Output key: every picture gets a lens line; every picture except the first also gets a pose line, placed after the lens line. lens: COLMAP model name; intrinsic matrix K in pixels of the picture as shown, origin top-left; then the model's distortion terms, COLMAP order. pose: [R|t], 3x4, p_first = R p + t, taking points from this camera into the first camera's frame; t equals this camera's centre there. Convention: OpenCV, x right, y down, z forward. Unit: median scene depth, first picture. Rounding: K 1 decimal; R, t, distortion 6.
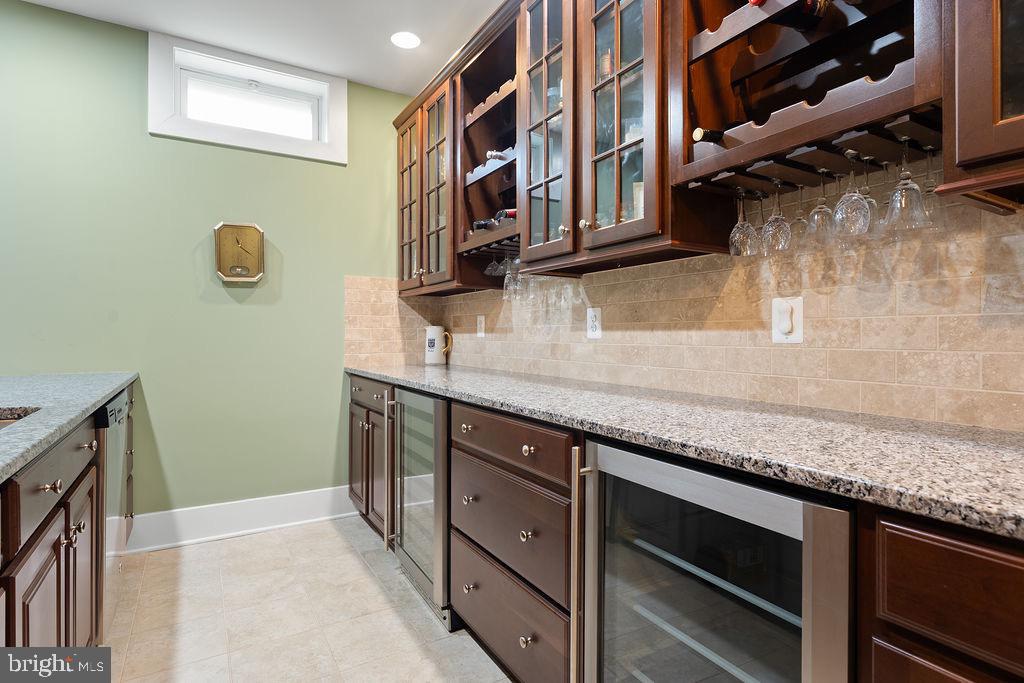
lens RADIAL K [[524.7, 0, 513.9], [0, 524.7, 336.5], [0, 0, 1]] dist [0.002457, -0.002999]
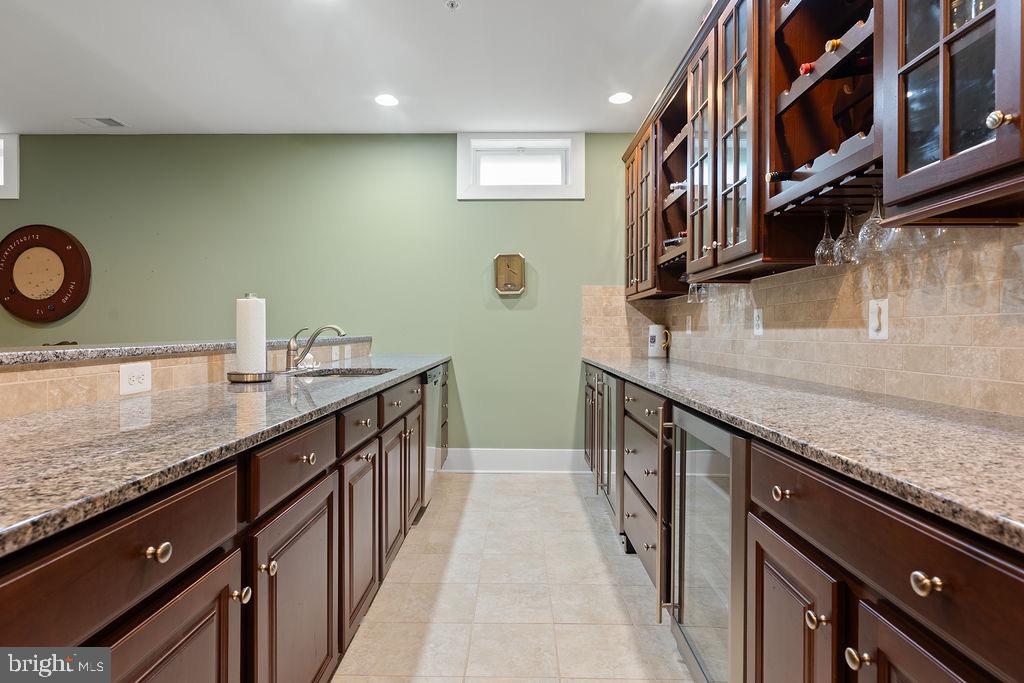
lens RADIAL K [[524.7, 0, 510.9], [0, 524.7, 337.2], [0, 0, 1]] dist [0.002457, -0.002999]
pose [[0.850051, 0.006940, -0.526655, 0.287128], [-0.004101, 0.999970, 0.006557, 0.002305], [0.526684, -0.003414, 0.850054, -0.256512]]
